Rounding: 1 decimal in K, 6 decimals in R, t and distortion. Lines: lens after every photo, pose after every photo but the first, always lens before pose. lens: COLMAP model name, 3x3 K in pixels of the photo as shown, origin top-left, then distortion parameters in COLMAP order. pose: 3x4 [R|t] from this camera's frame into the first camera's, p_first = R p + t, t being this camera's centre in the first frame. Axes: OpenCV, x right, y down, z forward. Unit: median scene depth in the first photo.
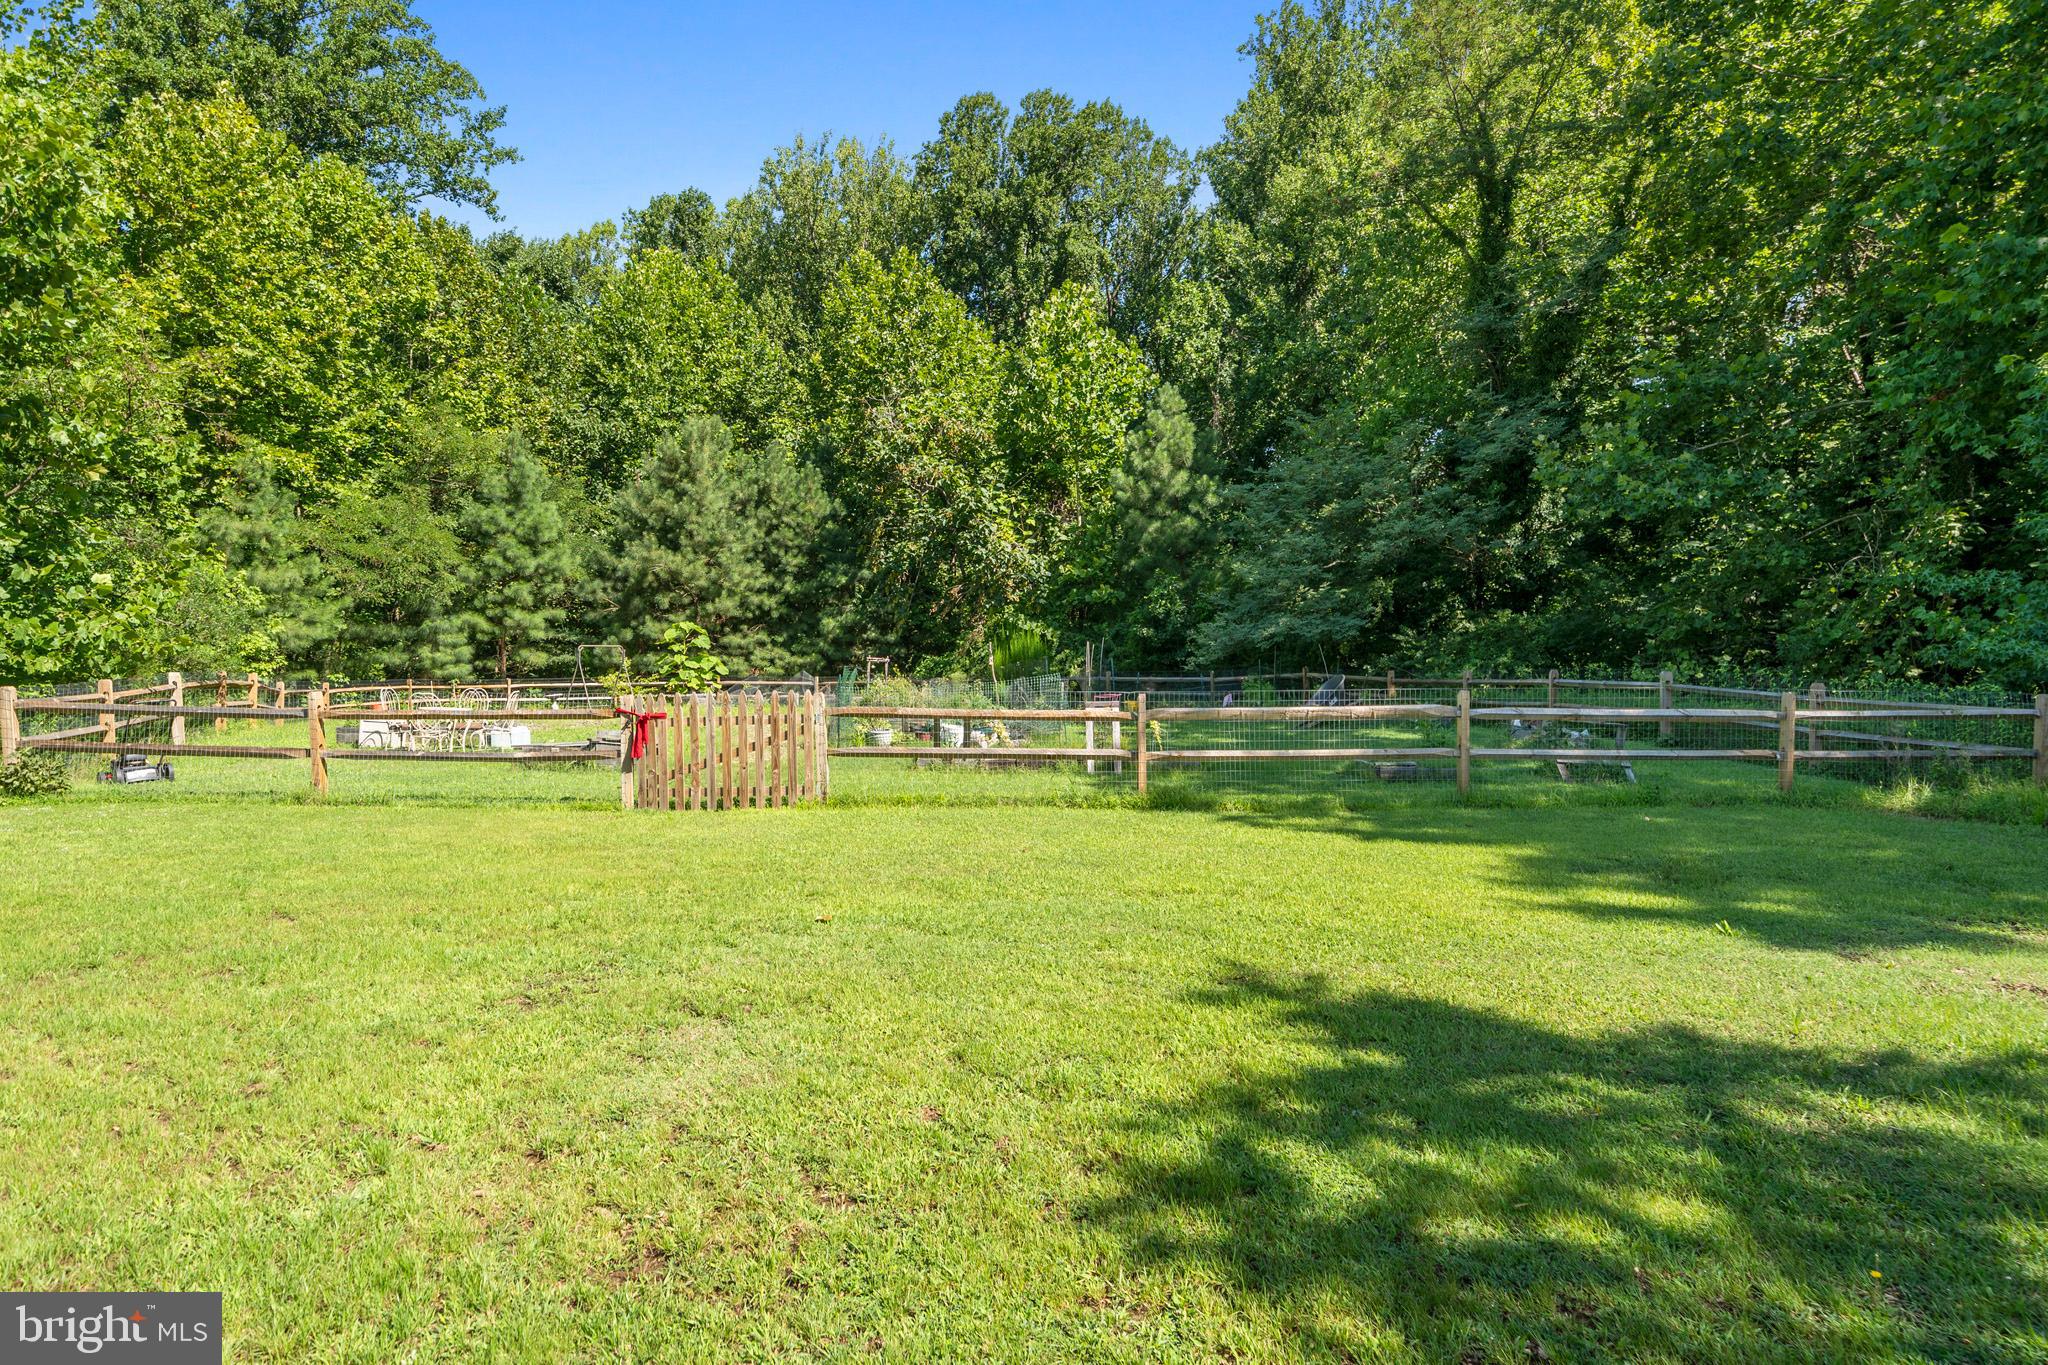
lens RADIAL K [[1123.9, 0, 1024.3], [0, 1123.9, 673.8], [0, 0, 1]] dist [0.000201, 0.000292]
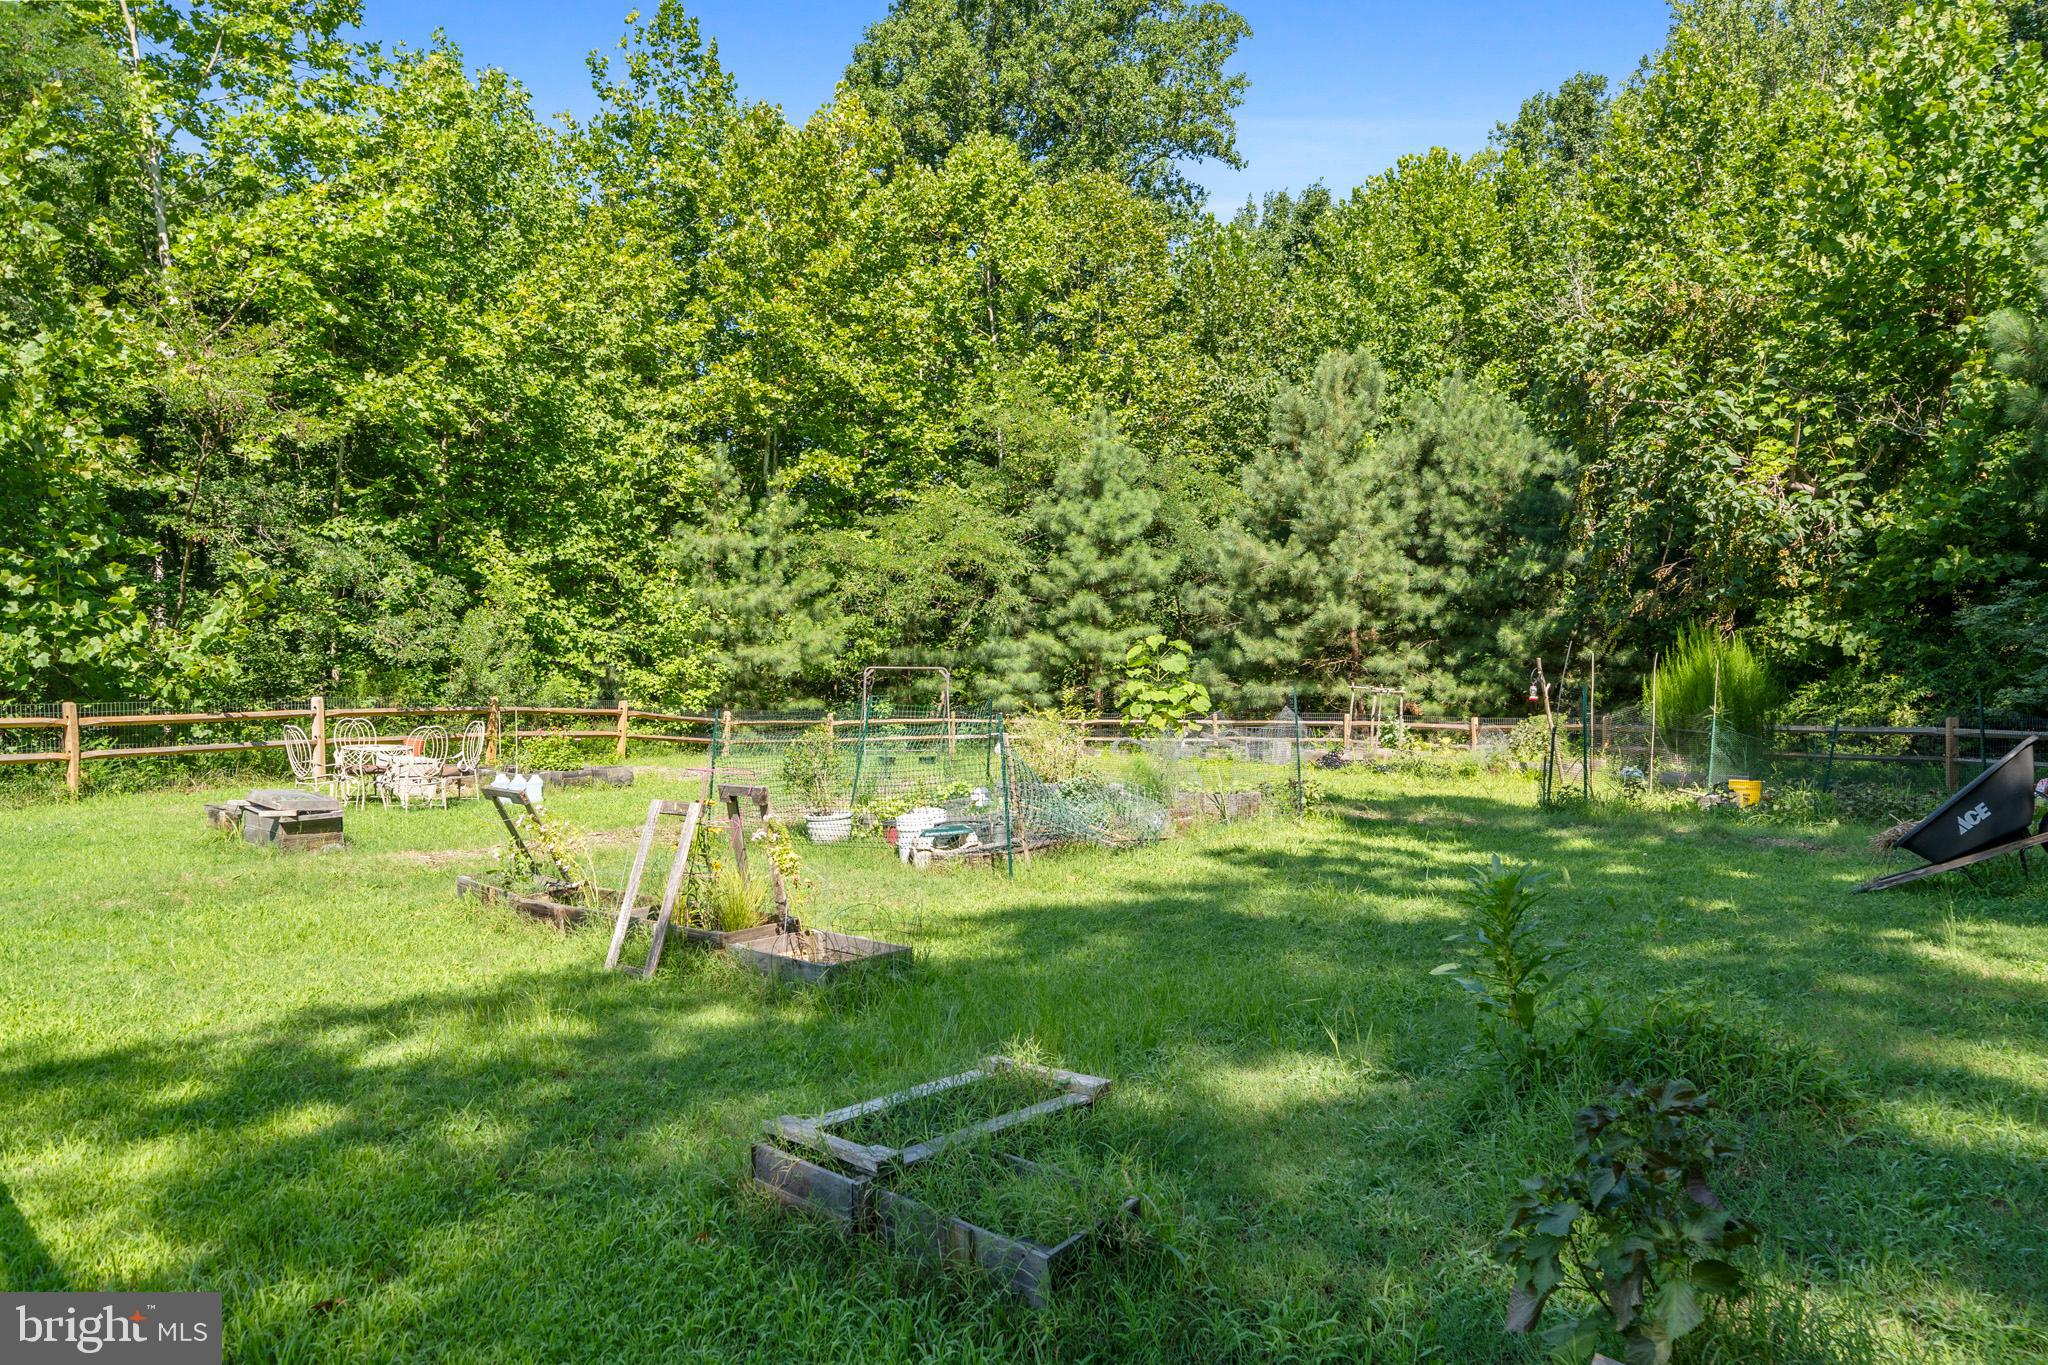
lens RADIAL K [[1350.7, 0, 1023.8], [0, 1350.7, 688.3], [0, 0, 1]] dist [0.008648, 0.000699]
pose [[0.733732, 0.003333, -0.679430, 0.157338], [-0.014975, 0.999824, -0.011266, -0.001635], [0.679274, 0.018441, 0.733653, 0.239775]]
